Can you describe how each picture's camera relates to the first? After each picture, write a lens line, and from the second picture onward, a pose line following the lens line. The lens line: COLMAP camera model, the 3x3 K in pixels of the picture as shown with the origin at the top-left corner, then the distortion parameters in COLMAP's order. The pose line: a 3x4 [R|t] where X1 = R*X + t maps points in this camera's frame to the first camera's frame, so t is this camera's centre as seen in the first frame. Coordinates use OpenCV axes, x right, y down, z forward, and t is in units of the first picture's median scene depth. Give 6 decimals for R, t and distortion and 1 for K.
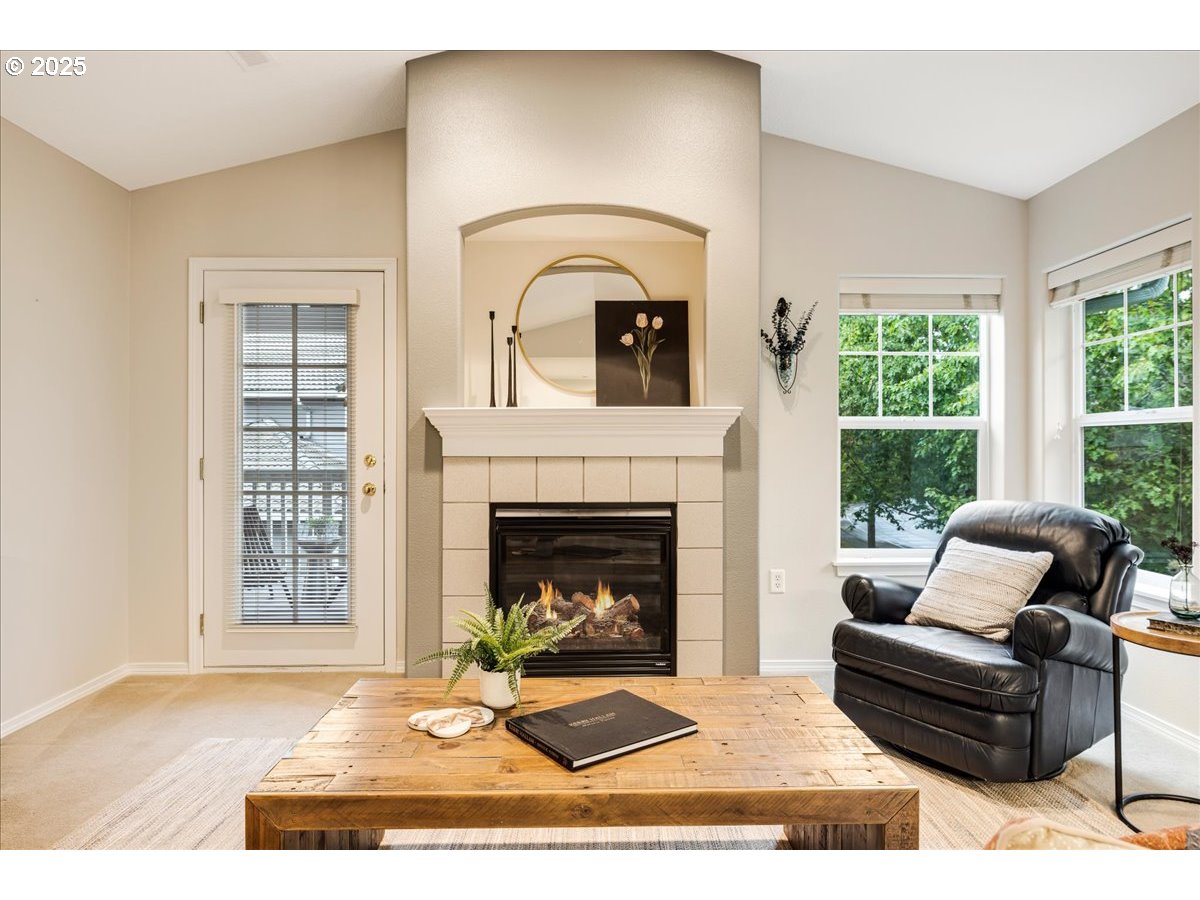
lens RADIAL K [[698.9, 0, 597.8], [0, 698.9, 459.2], [0, 0, 1]] dist [-0.006530, -0.000622]
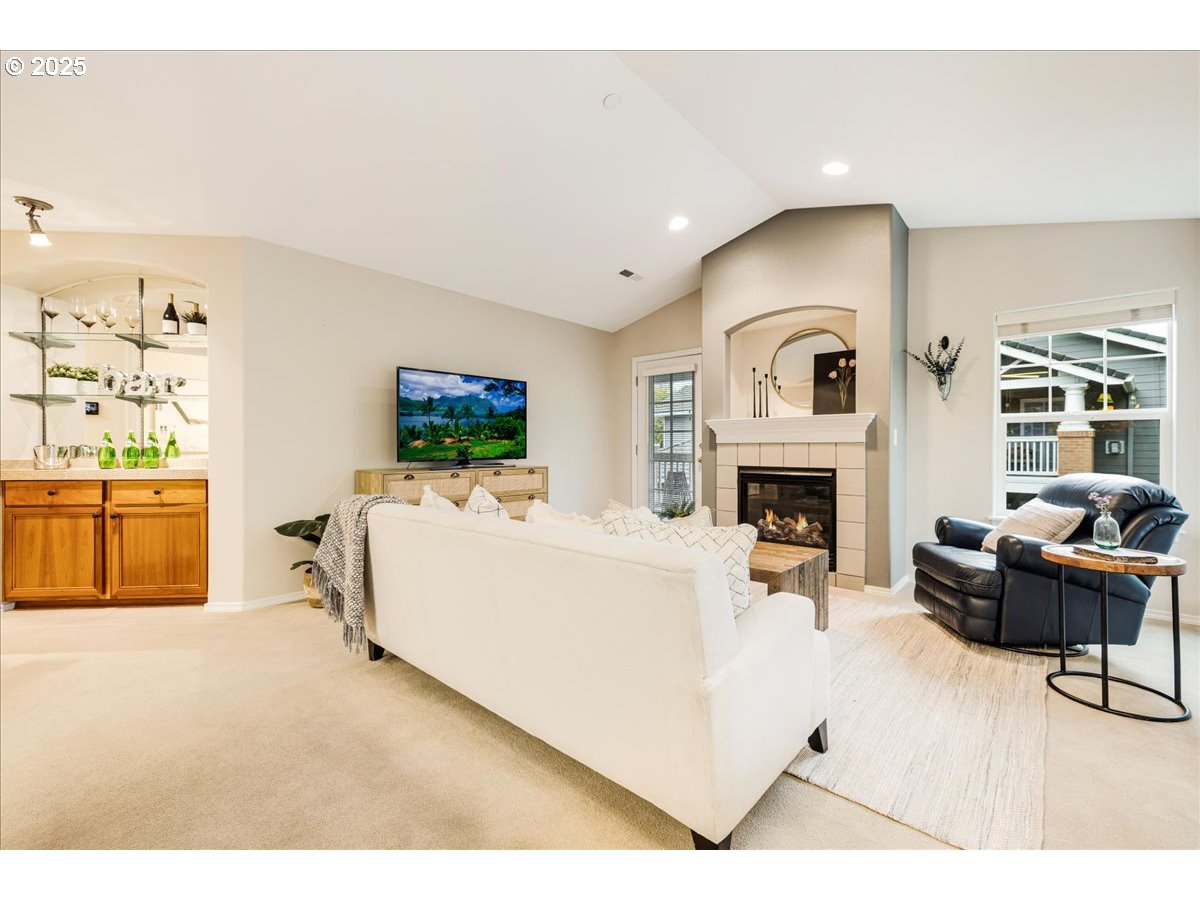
lens RADIAL K [[504.2, 0, 599.9], [0, 504.2, 450.0], [0, 0, 1]] dist [-0.002238, -0.000161]
pose [[0.733756, 0.002457, -0.679408, 0.514272], [-0.008917, 0.999942, -0.006014, 0.026936], [0.679354, 0.010471, 0.733736, -0.316931]]
